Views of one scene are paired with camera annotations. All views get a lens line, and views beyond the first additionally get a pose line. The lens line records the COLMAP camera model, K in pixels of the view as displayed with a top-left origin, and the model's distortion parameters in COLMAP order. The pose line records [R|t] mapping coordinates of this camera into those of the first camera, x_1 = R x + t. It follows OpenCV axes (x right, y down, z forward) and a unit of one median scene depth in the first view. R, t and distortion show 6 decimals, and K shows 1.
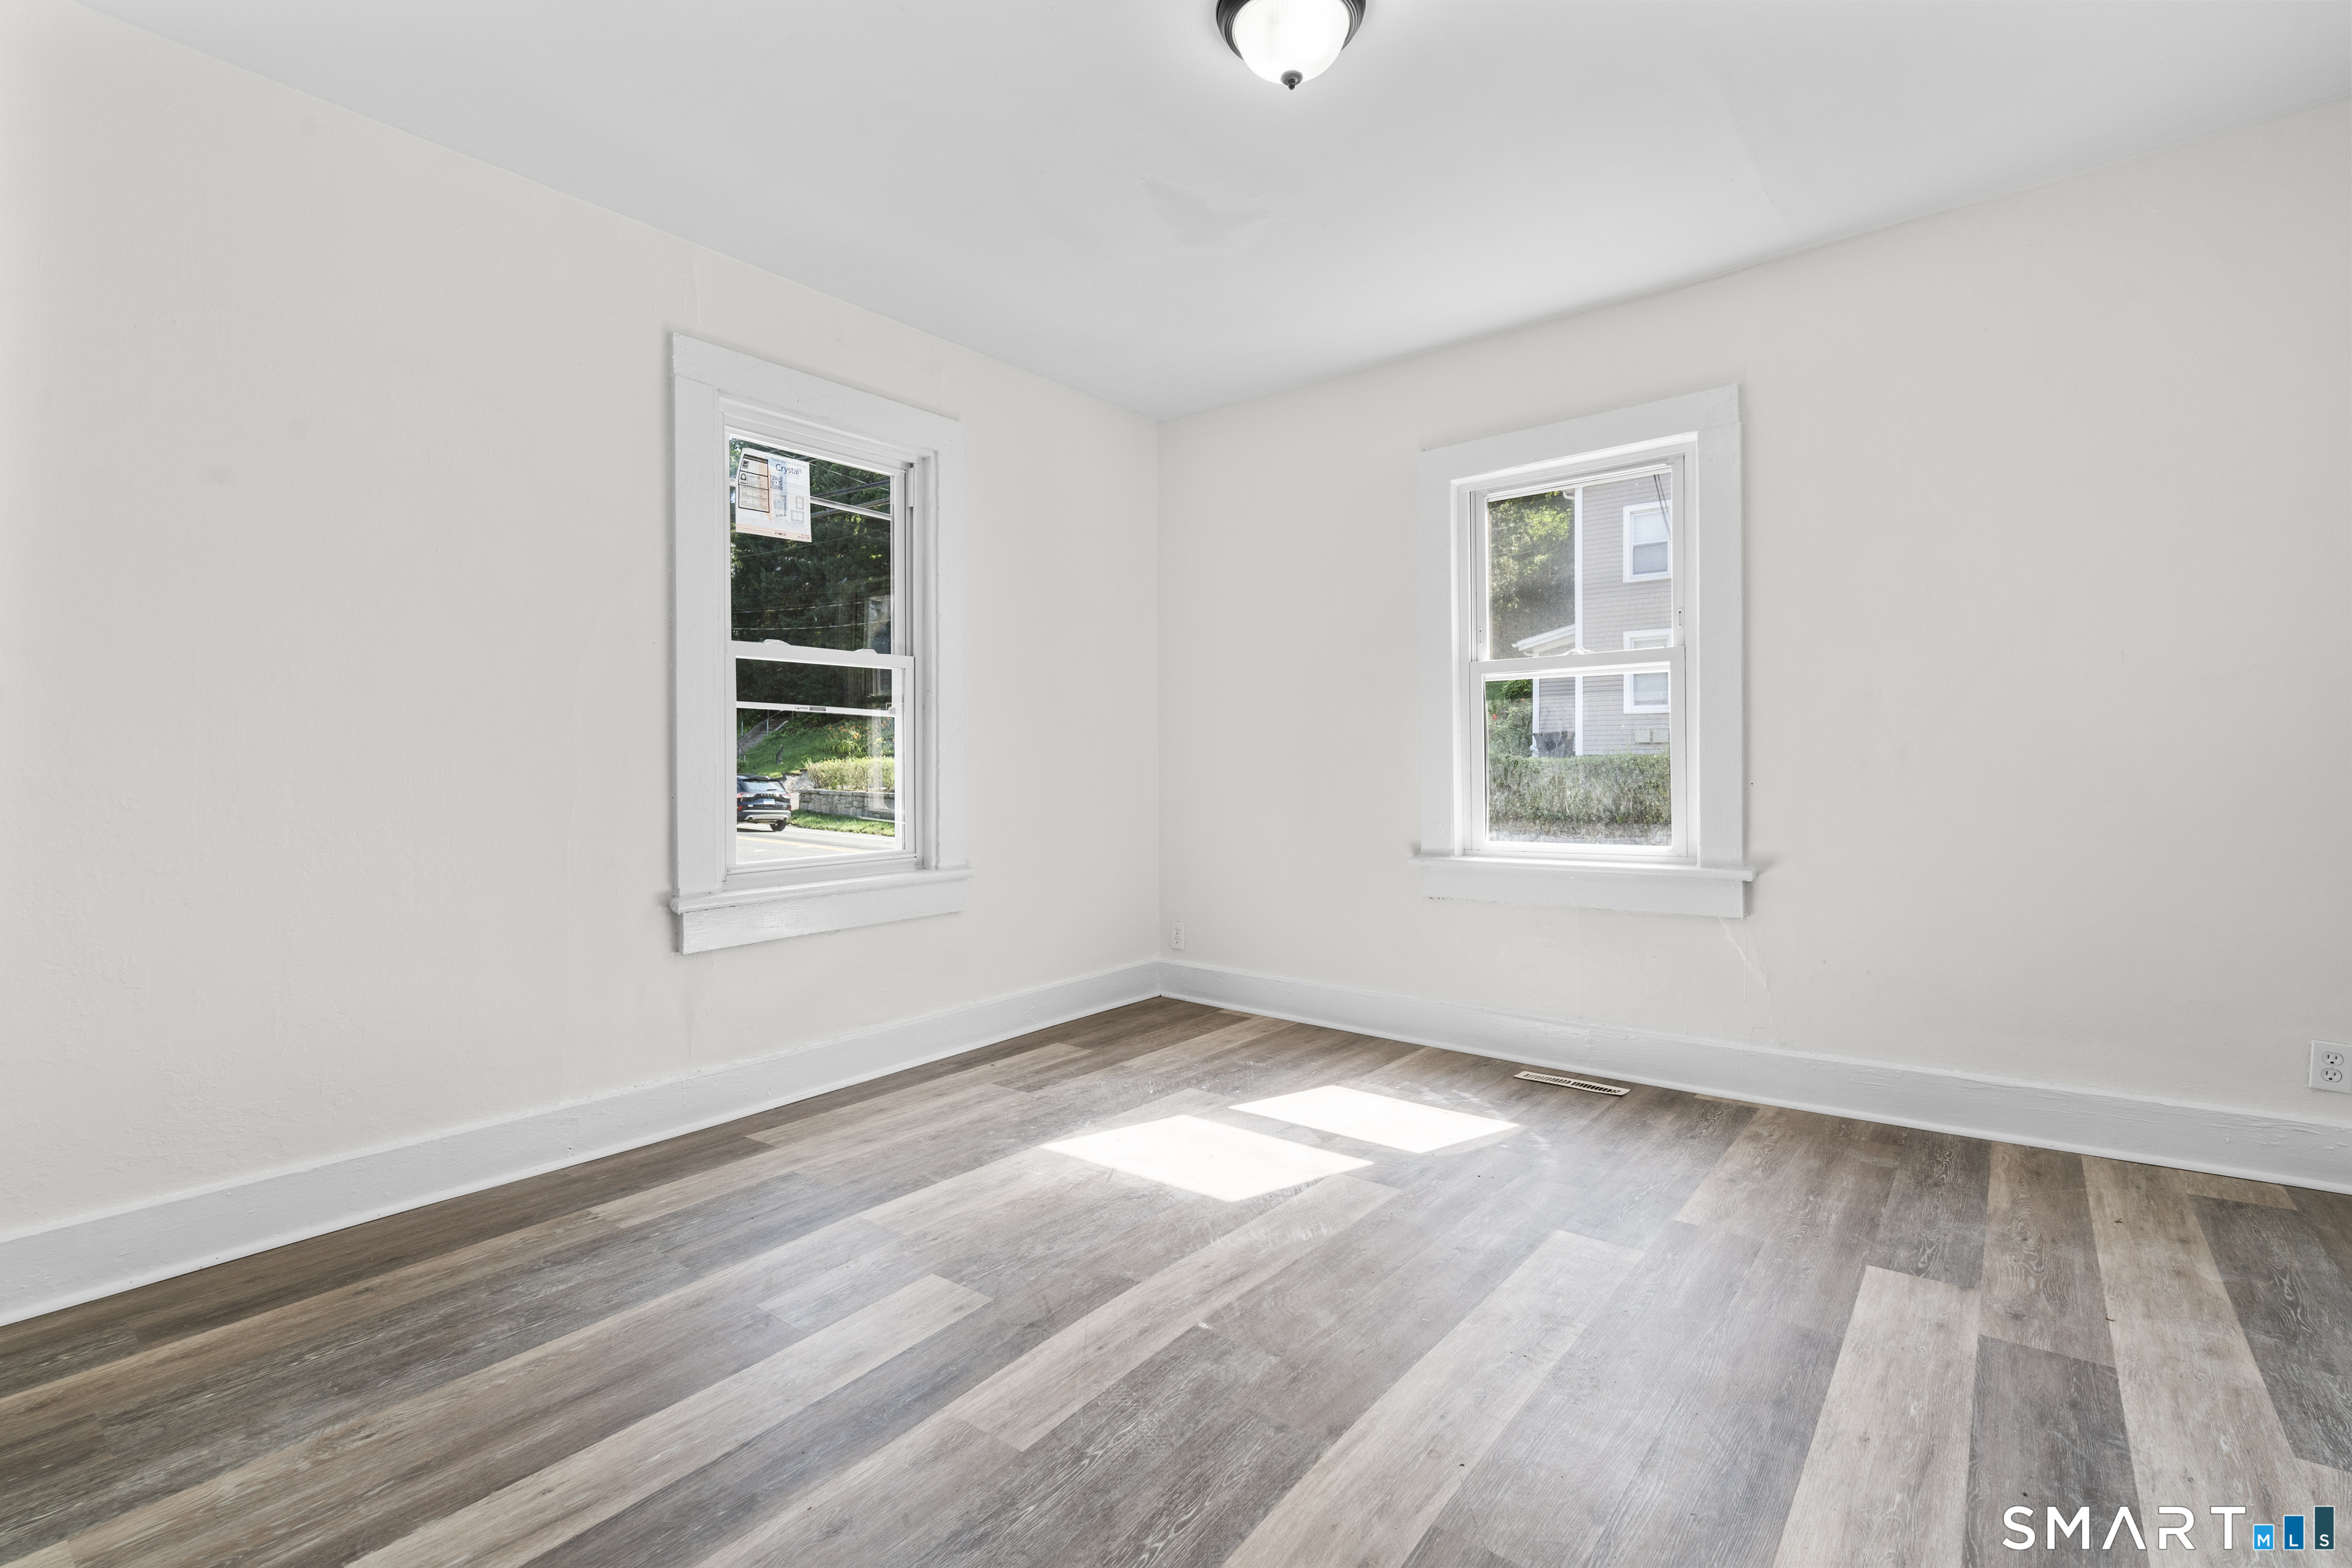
lens RADIAL K [[1059.4, 0, 1185.9], [0, 1059.4, 777.8], [0, 0, 1]] dist [-0.003364, 0.002710]
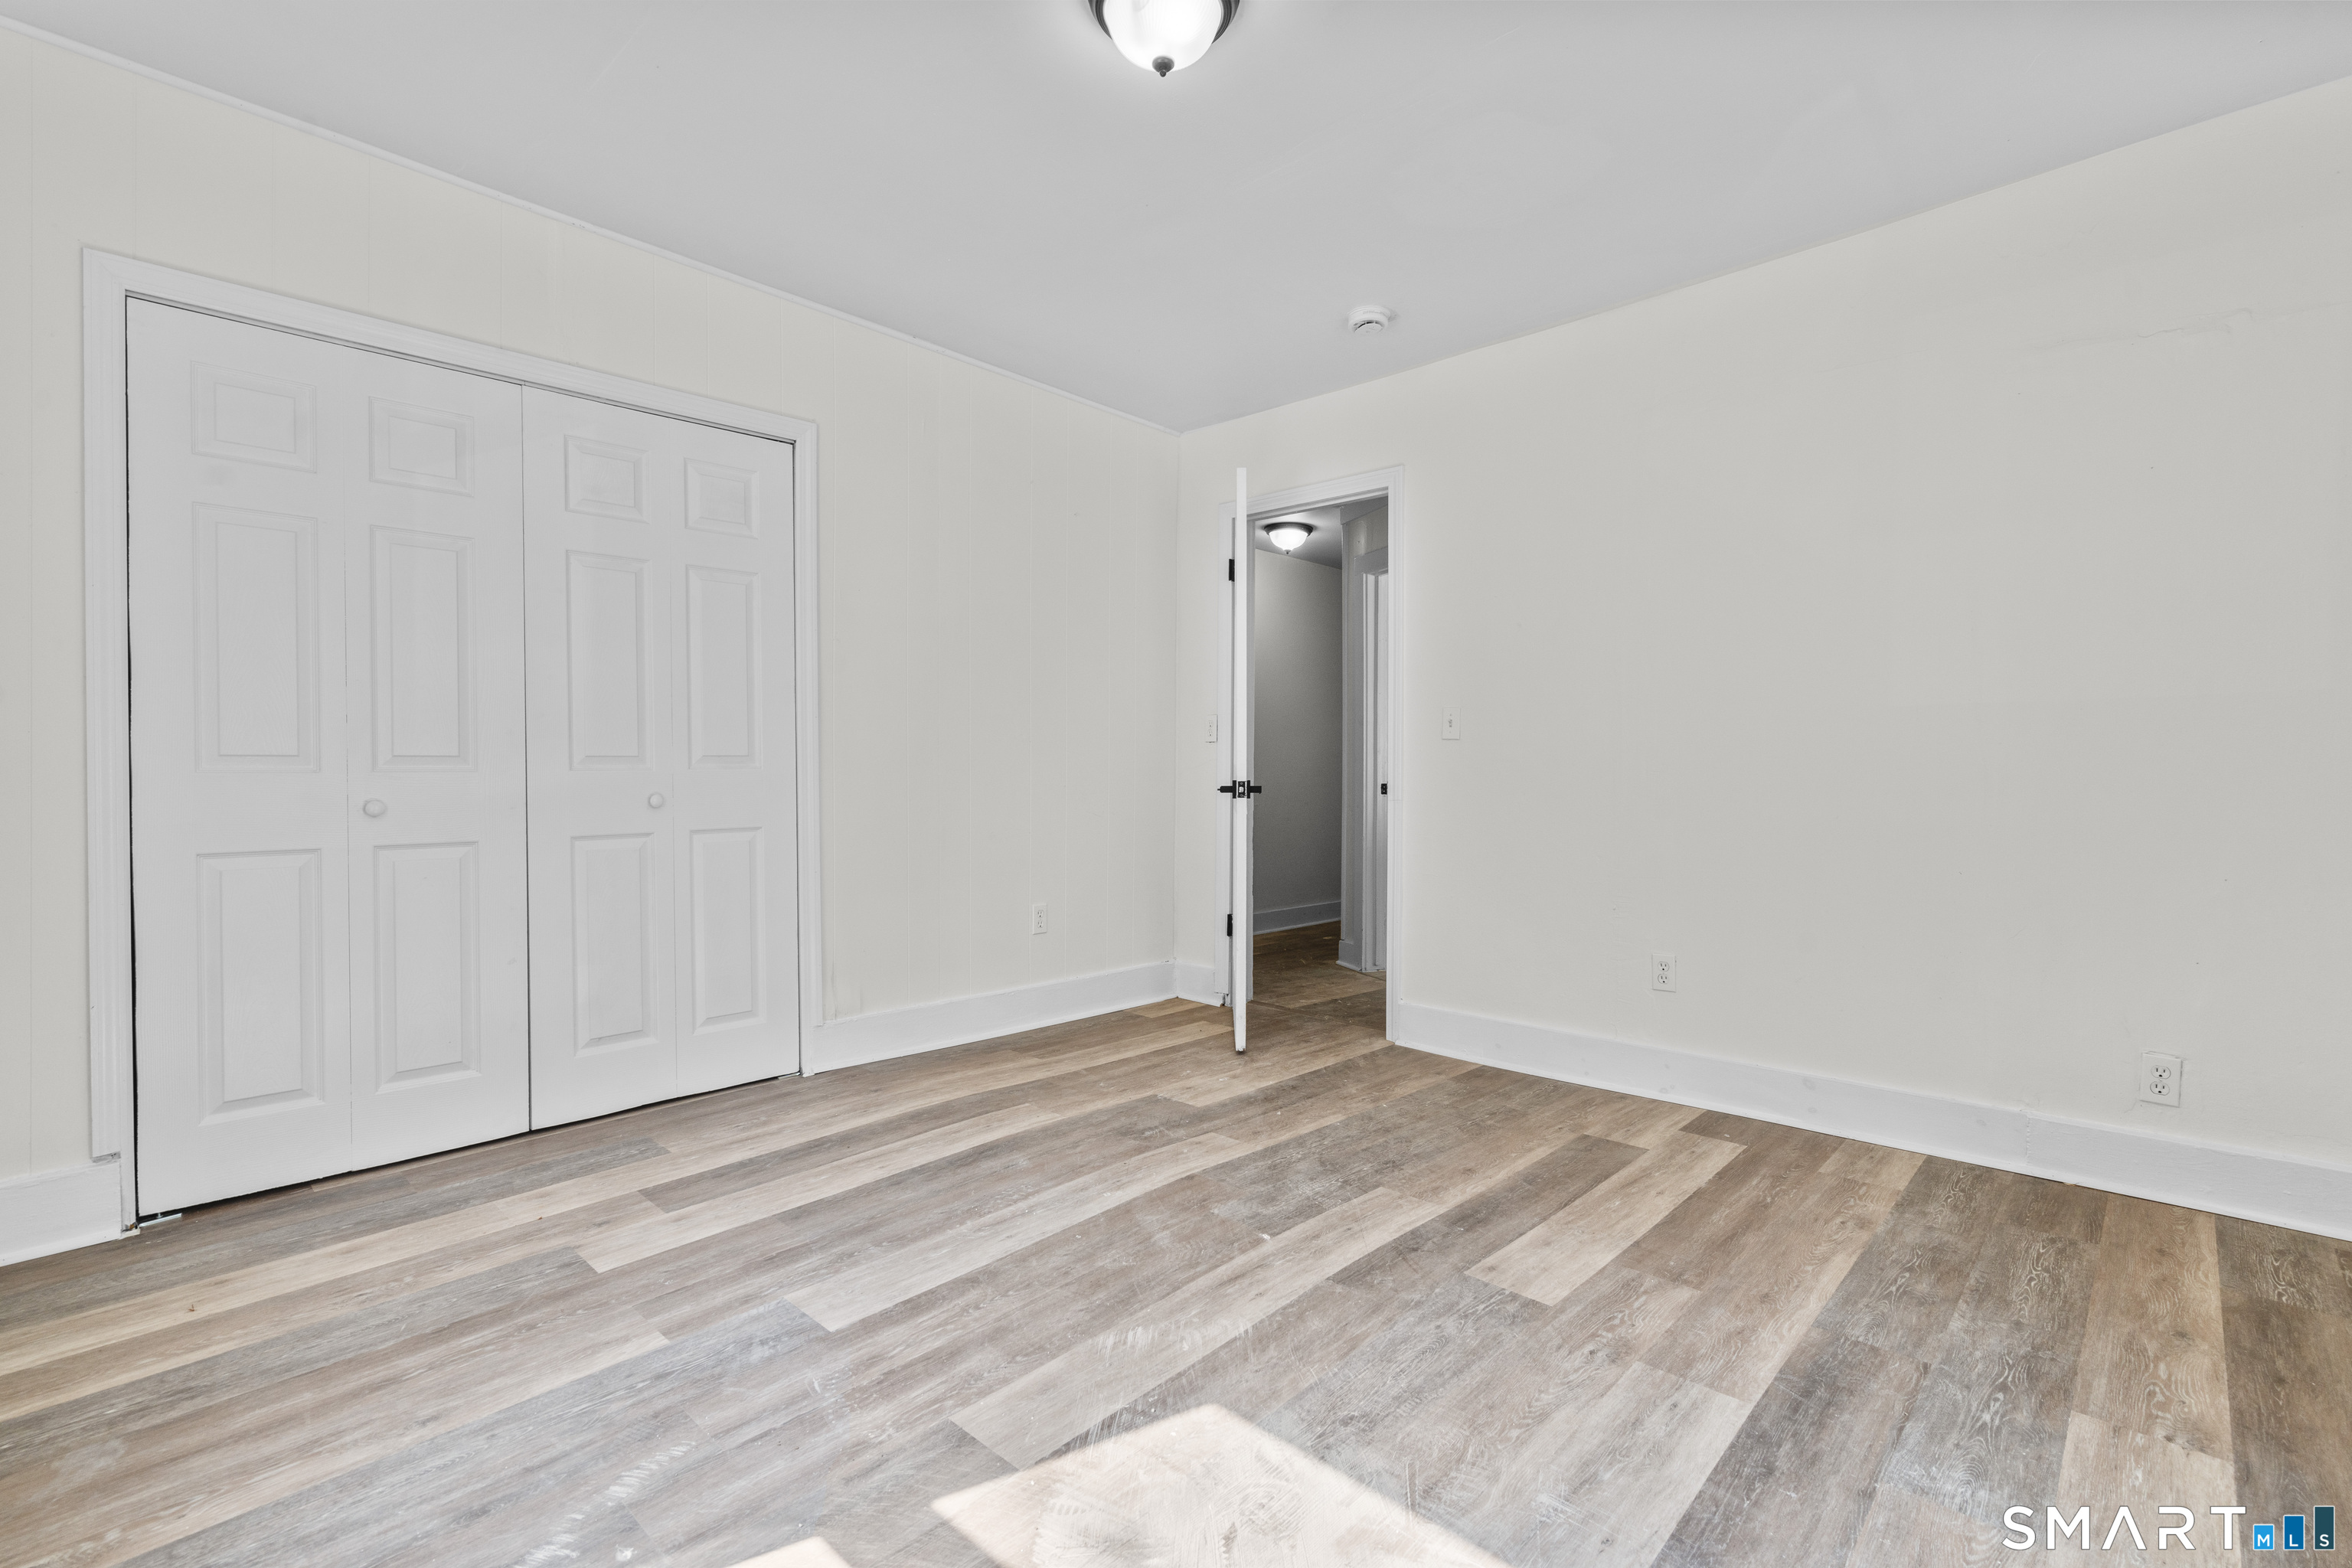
lens RADIAL K [[1059.4, 0, 1185.9], [0, 1059.4, 777.8], [0, 0, 1]] dist [-0.003364, 0.002710]
pose [[-0.995788, 0.008634, 0.091276, -0.006141], [0.010481, 0.999749, 0.019777, -0.023744], [-0.091083, 0.020651, -0.995629, 1.979298]]
